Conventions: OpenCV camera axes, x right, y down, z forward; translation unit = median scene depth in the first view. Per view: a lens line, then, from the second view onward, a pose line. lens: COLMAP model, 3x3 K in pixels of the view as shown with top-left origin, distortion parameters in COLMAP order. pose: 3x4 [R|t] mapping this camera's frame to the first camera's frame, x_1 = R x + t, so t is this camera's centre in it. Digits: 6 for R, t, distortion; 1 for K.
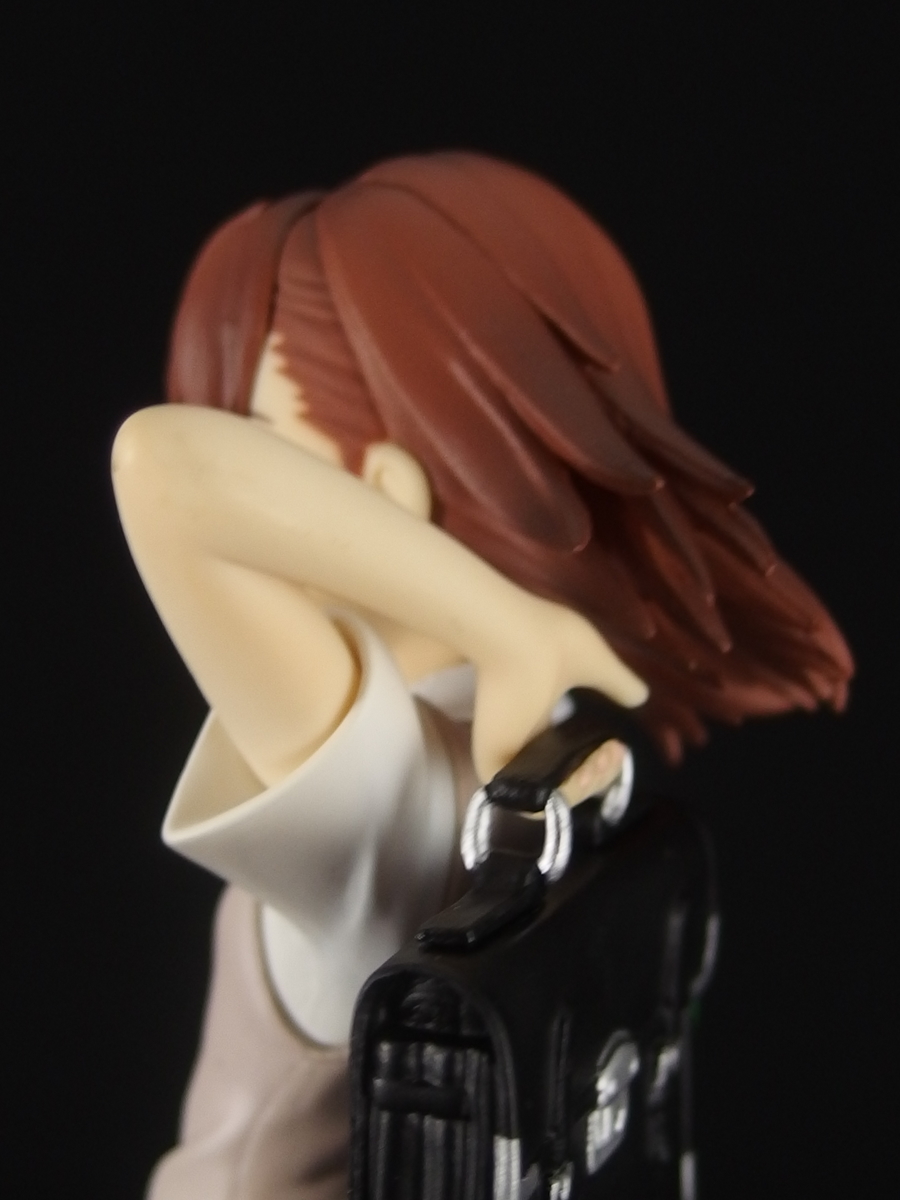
lens RADIAL K [[1987.4, 0, 457.4], [0, 1987.4, 607.2], [0, 0, 1]] dist [-0.051880, 0.000000]
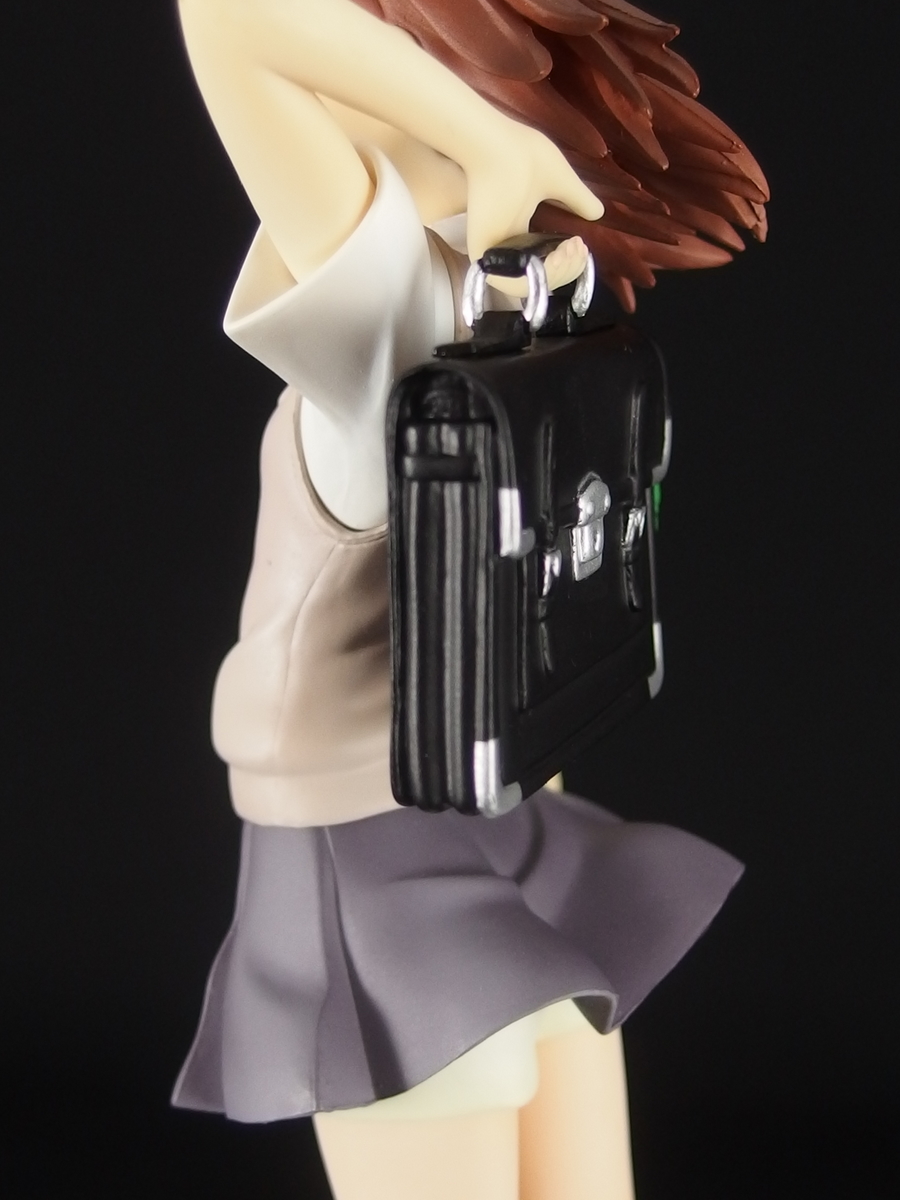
lens RADIAL K [[1987.4, 0, 442.3], [0, 1987.4, 593.6], [0, 0, 1]] dist [-0.051880, 0.000000]
pose [[0.998797, -0.048867, 0.004110, -0.024628], [0.048665, 0.998017, 0.039913, 0.250758], [-0.006053, -0.039665, 0.999195, -0.276447]]
